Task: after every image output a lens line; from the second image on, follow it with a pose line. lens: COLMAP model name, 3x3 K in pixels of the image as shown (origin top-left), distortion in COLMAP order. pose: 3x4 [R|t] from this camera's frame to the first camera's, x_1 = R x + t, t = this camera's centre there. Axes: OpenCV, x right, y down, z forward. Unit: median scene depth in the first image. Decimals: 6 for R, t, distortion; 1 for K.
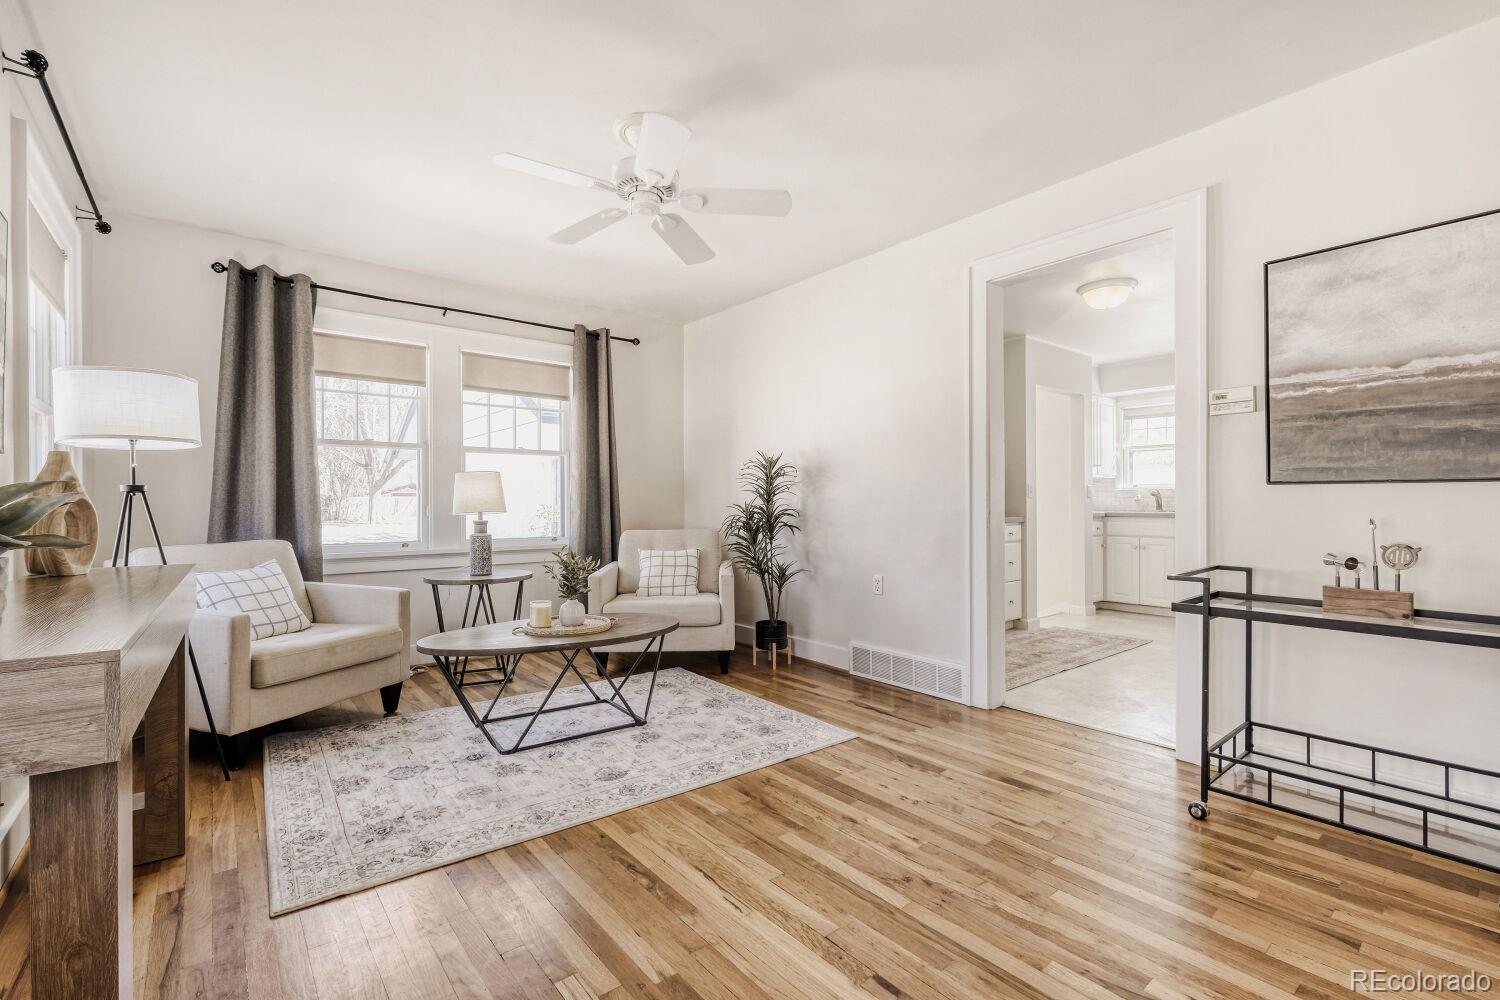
lens RADIAL K [[681.8, 0, 756.8], [0, 681.8, 503.6], [0, 0, 1]] dist [-0.001946, -0.001339]
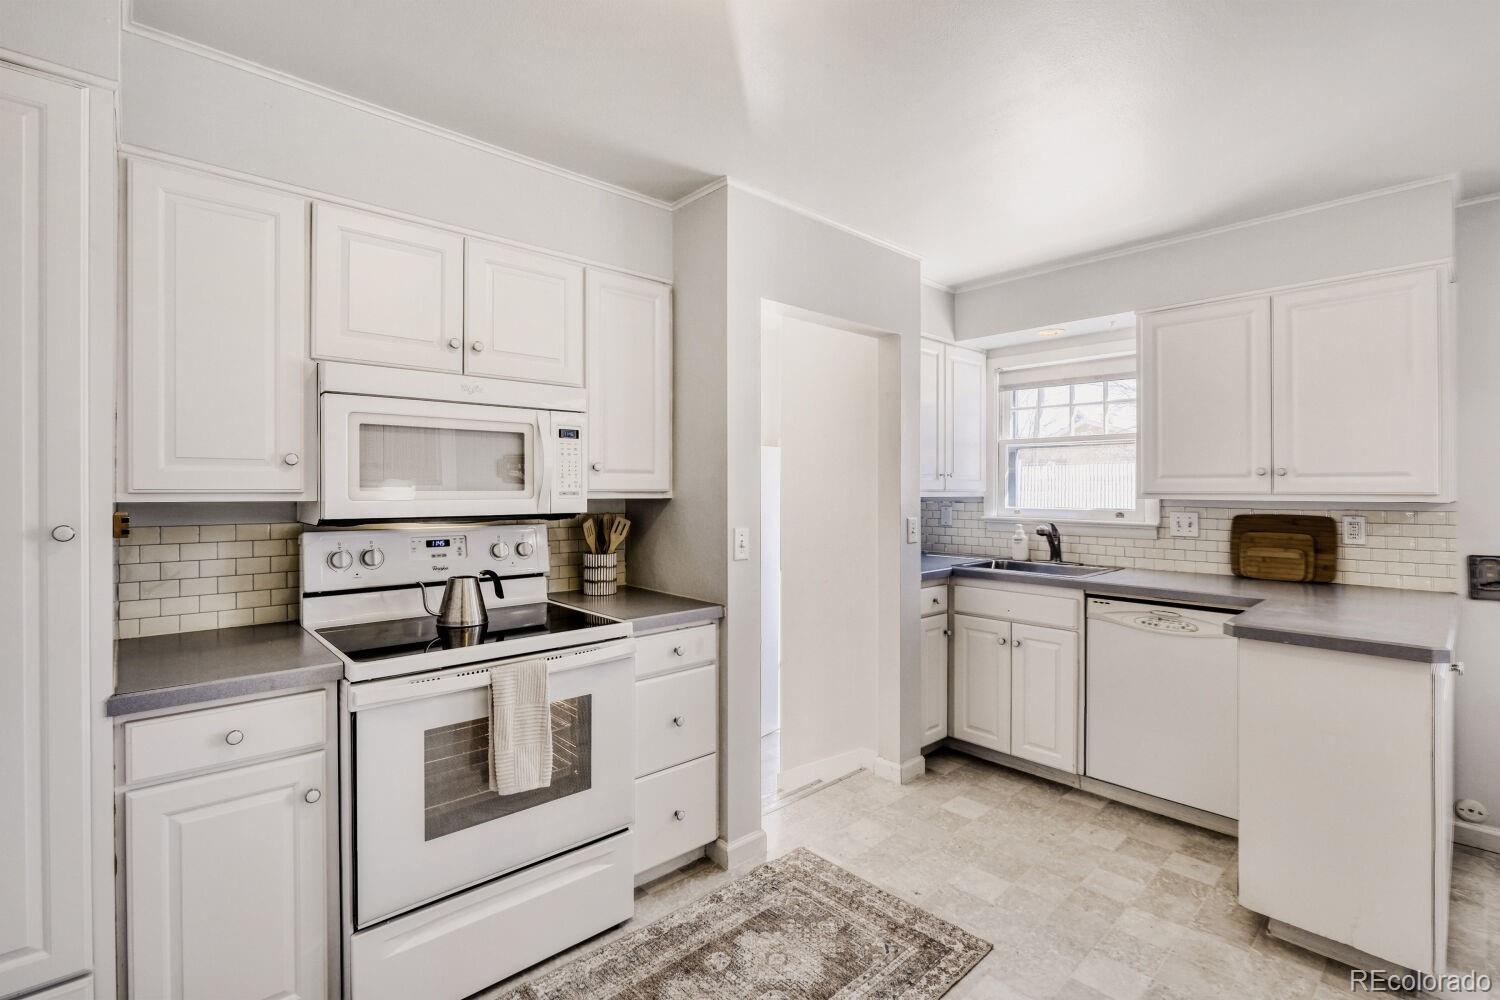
lens RADIAL K [[704.0, 0, 750.0], [0, 704.0, 500.0], [0, 0, 1]] dist [-0.001384, -0.000245]
pose [[0.998208, 0.004238, 0.059685, 0.331484], [-0.005264, 0.999841, 0.017047, -0.047755], [-0.059603, -0.017331, 0.998072, 0.484822]]
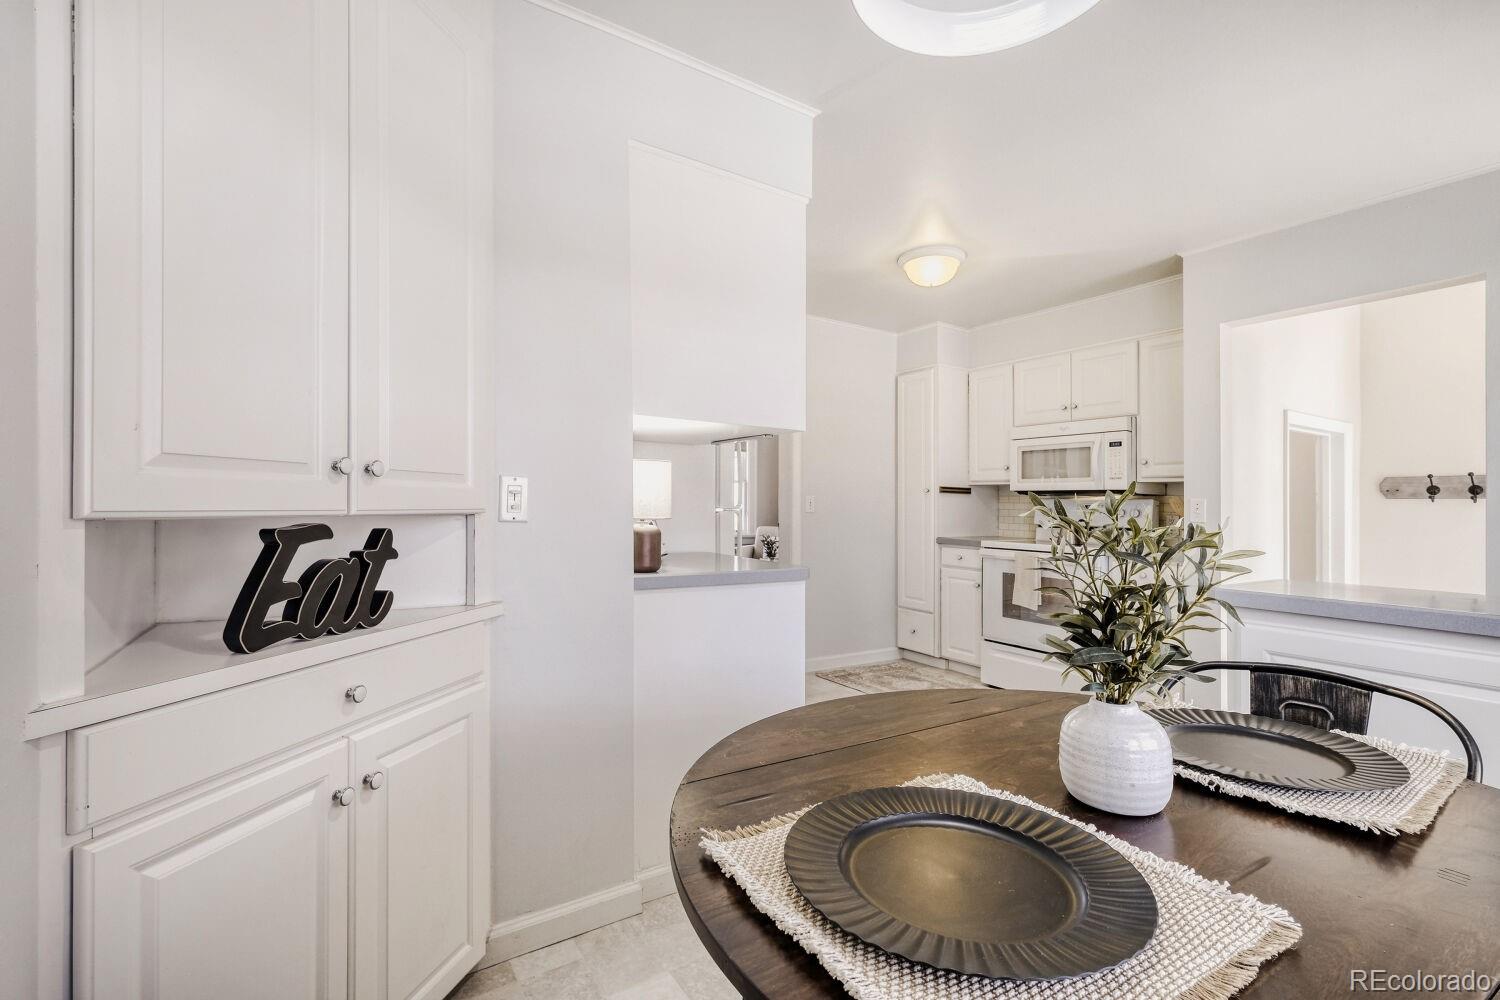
lens RADIAL K [[681.8, 0, 756.8], [0, 681.8, 503.6], [0, 0, 1]] dist [-0.001946, -0.001339]
pose [[-0.112859, -0.003911, -0.993603, 0.929507], [-0.012522, 0.999918, -0.002513, -0.014538], [0.993532, 0.012158, -0.112898, 0.604651]]
